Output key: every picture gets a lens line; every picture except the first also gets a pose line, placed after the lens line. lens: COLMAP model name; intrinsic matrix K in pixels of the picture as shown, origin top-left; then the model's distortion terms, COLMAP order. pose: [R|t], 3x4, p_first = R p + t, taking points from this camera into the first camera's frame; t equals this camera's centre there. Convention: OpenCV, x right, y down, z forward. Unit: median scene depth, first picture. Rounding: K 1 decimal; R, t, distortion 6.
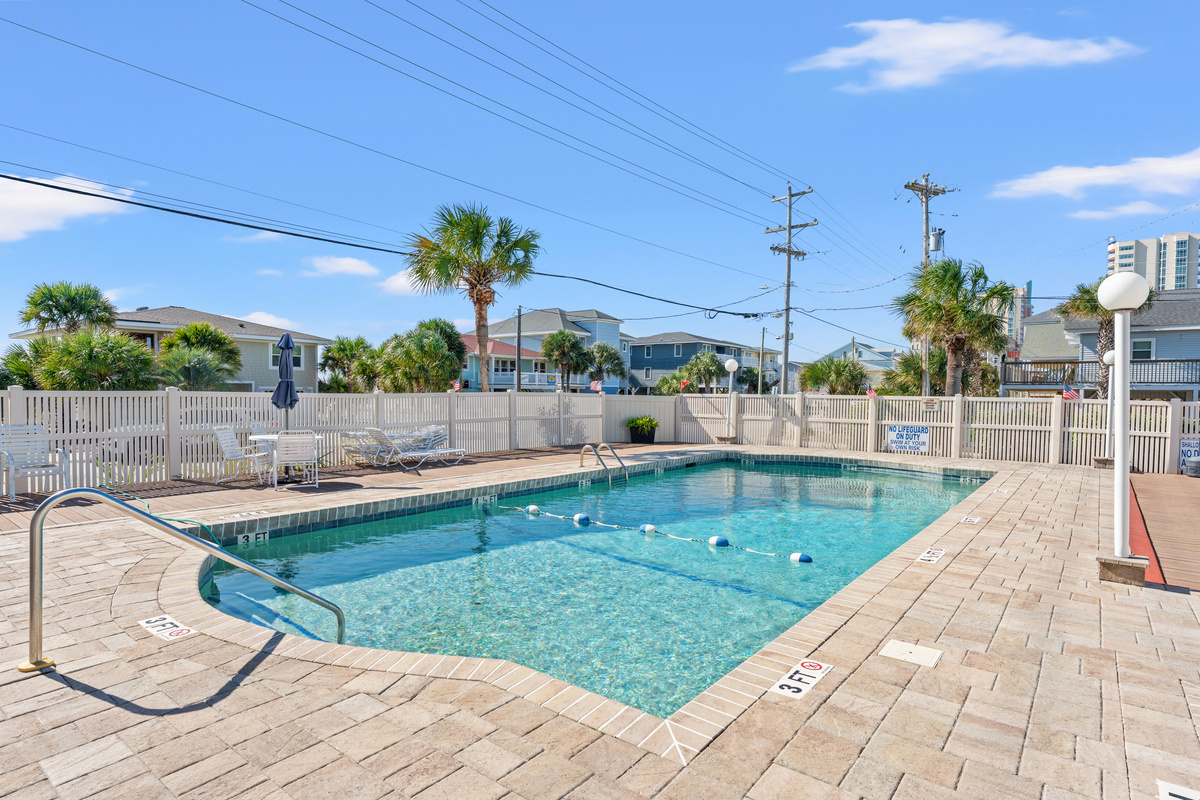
lens RADIAL K [[637.8, 0, 600.0], [0, 637.8, 400.0], [0, 0, 1]] dist [-0.000089, -0.000011]
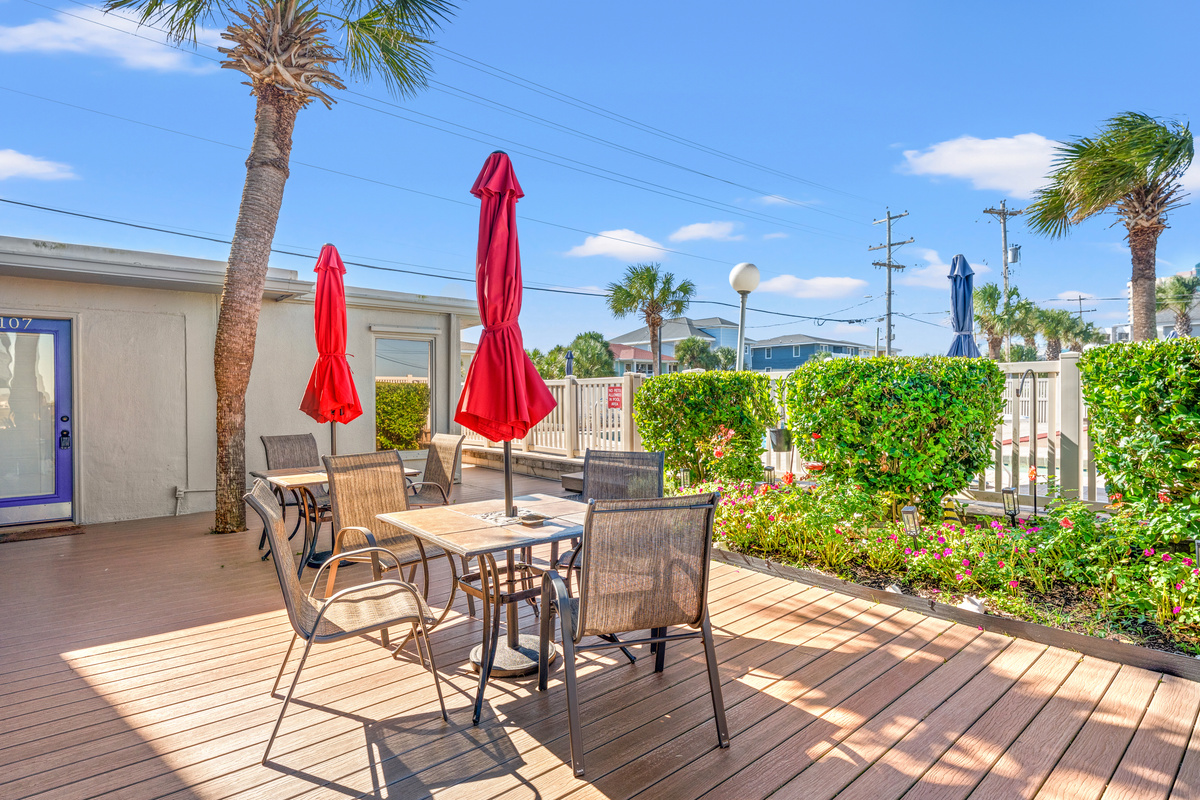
lens RADIAL K [[642.4, 0, 600.0], [0, 642.4, 400.0], [0, 0, 1]] dist [-0.006049, -0.000566]
pose [[0.983136, -0.016324, -0.182148, -0.017926], [0.015218, 0.999856, -0.007469, 0.016978], [0.182244, 0.004571, 0.983243, -0.264316]]
